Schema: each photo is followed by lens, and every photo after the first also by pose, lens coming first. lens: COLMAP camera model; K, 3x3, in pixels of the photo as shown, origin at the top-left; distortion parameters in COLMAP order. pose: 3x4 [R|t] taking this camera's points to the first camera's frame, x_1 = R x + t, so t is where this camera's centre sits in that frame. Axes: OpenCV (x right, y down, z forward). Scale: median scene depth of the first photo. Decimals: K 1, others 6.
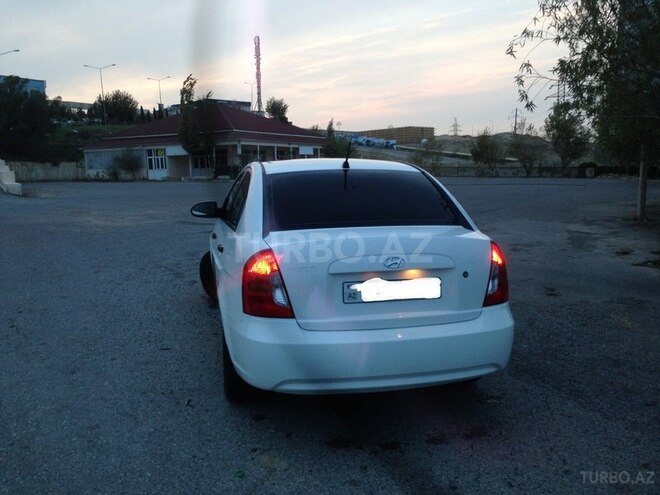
lens RADIAL K [[628.9, 0, 318.5], [0, 628.9, 248.0], [0, 0, 1]] dist [0.168342, -0.287189]
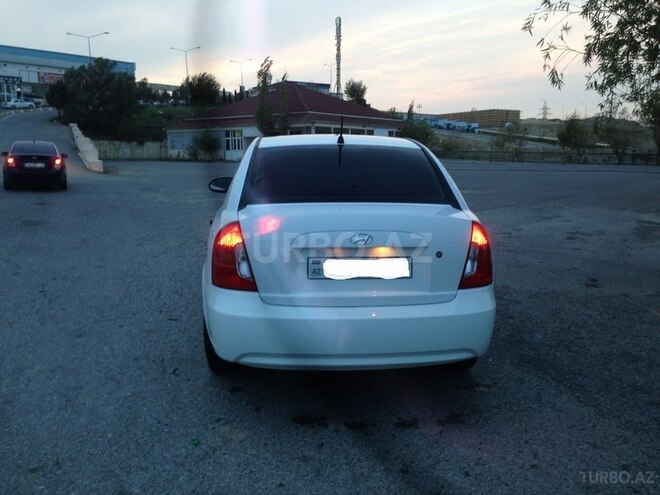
lens RADIAL K [[628.9, 0, 318.5], [0, 628.9, 248.0], [0, 0, 1]] dist [0.168342, -0.287189]
pose [[0.990864, 0.037064, -0.129670, 0.105868], [-0.033814, 0.999058, 0.027180, 0.007285], [0.130556, -0.022547, 0.991185, 0.017138]]
